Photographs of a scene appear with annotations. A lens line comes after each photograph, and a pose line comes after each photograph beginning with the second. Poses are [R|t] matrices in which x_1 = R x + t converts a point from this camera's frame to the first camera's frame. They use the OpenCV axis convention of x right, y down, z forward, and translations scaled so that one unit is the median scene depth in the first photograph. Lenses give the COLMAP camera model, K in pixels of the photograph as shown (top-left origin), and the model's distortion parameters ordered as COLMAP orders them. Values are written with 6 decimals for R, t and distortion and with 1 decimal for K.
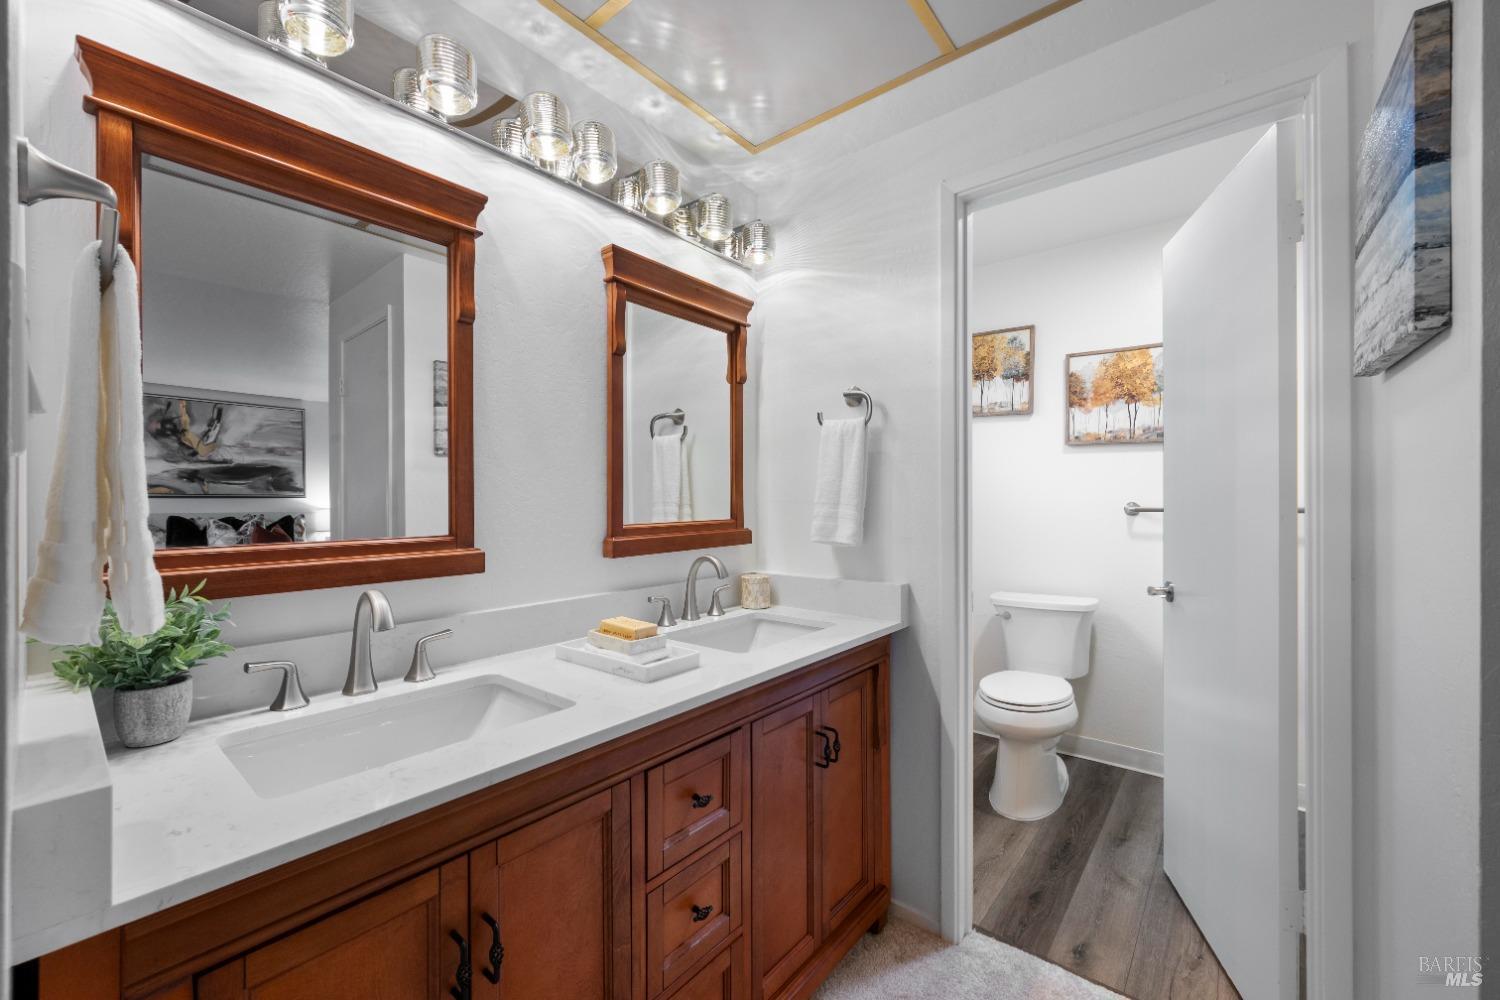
lens RADIAL K [[583.5, 0, 754.2], [0, 583.5, 503.2], [0, 0, 1]] dist [0.000461, 0.000149]
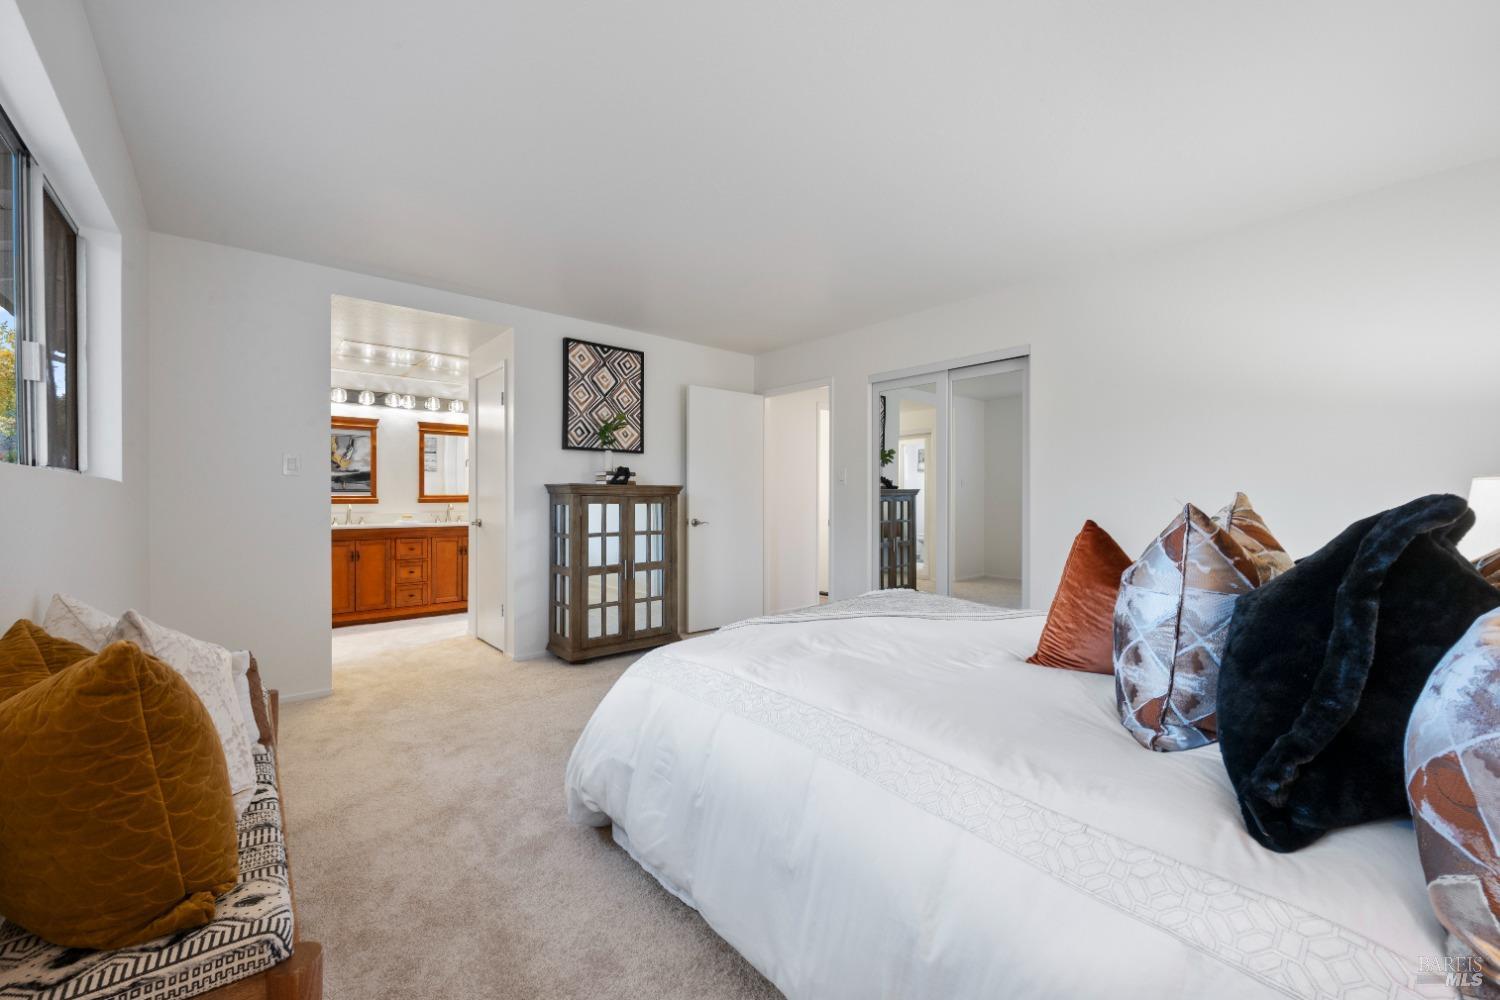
lens RADIAL K [[583.5, 0, 749.3], [0, 583.5, 496.6], [0, 0, 1]] dist [0.000461, 0.000149]
pose [[0.986096, -0.000636, -0.166176, 2.424754], [-0.000631, 0.999971, -0.007570, 0.076056], [0.166176, 0.007569, 0.986067, -2.307371]]
